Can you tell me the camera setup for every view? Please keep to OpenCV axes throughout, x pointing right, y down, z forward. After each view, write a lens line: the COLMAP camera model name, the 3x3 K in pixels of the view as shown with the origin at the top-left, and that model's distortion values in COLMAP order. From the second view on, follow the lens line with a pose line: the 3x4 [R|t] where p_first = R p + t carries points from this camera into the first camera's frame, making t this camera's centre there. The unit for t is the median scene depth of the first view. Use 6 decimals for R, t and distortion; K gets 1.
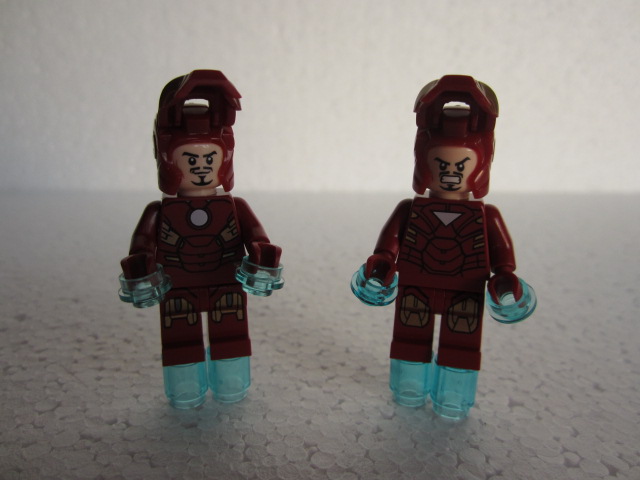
lens RADIAL K [[520.2, 0, 317.4], [0, 520.2, 241.7], [0, 0, 1]] dist [-0.061783, 0.034306]
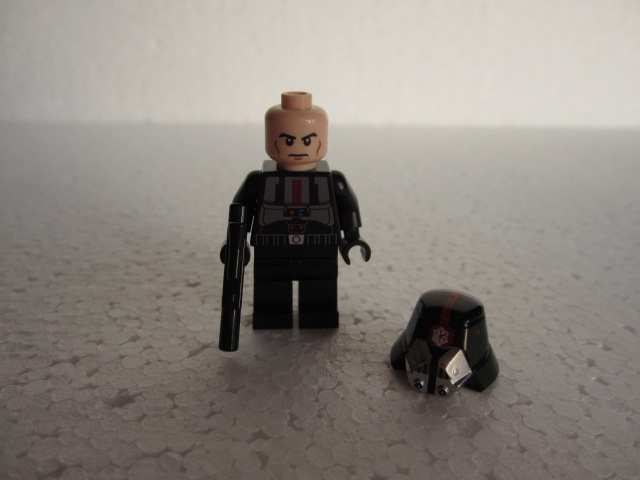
lens RADIAL K [[520.2, 0, 317.4], [0, 520.2, 241.7], [0, 0, 1]] dist [-0.061783, 0.034306]
pose [[0.999694, -0.000477, 0.024715, 0.361020], [-0.001857, 0.995540, 0.094327, 0.116118], [-0.024650, -0.094344, 0.995234, -0.162884]]
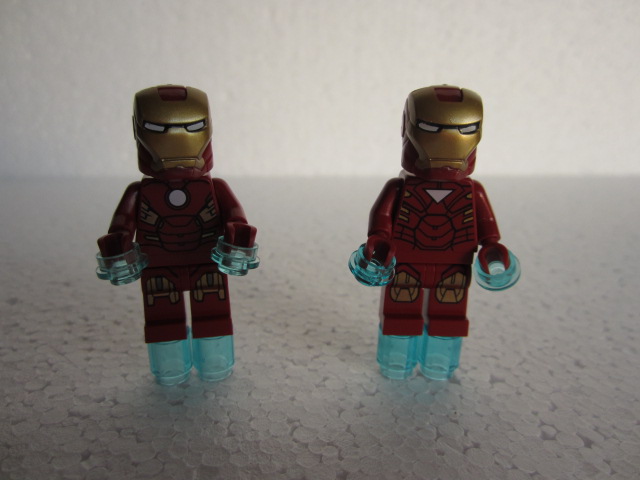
lens RADIAL K [[520.2, 0, 317.4], [0, 520.2, 241.7], [0, 0, 1]] dist [-0.061783, 0.034306]
pose [[0.999967, -0.008115, 0.001031, 0.030131], [0.008085, 0.999635, 0.025792, 0.011386], [-0.001240, -0.025783, 0.999667, -0.013353]]
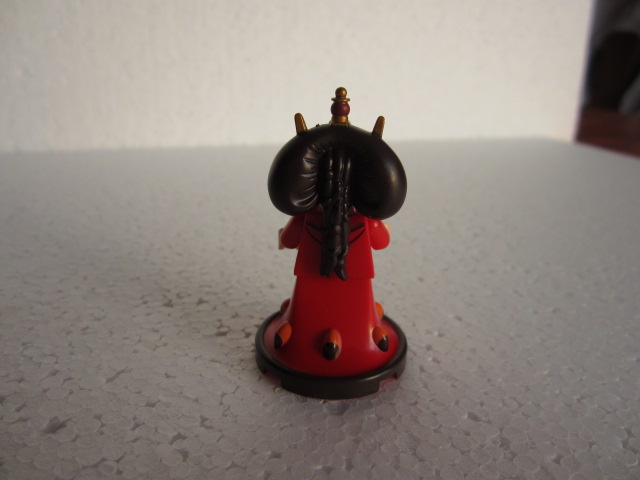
lens RADIAL K [[520.2, 0, 317.4], [0, 520.2, 241.7], [0, 0, 1]] dist [-0.061783, 0.034306]
pose [[0.965559, -0.075367, 0.249028, 0.335587], [0.053879, 0.994299, 0.092013, 0.047176], [-0.254543, -0.075427, 0.964115, -0.362858]]
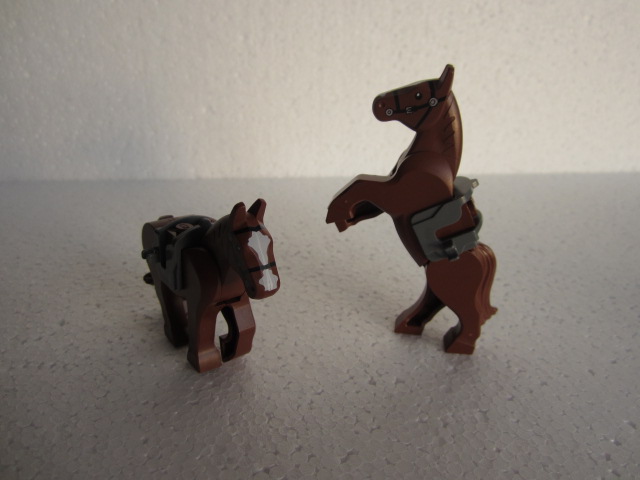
lens RADIAL K [[524.5, 0, 320.0], [0, 524.5, 240.0], [0, 0, 1]] dist [-0.052736, 0.018404]
pose [[0.998266, -0.015843, 0.056698, 0.053148], [0.008076, 0.990856, 0.134683, -0.323626], [-0.058313, -0.133992, 0.989265, -0.502113]]
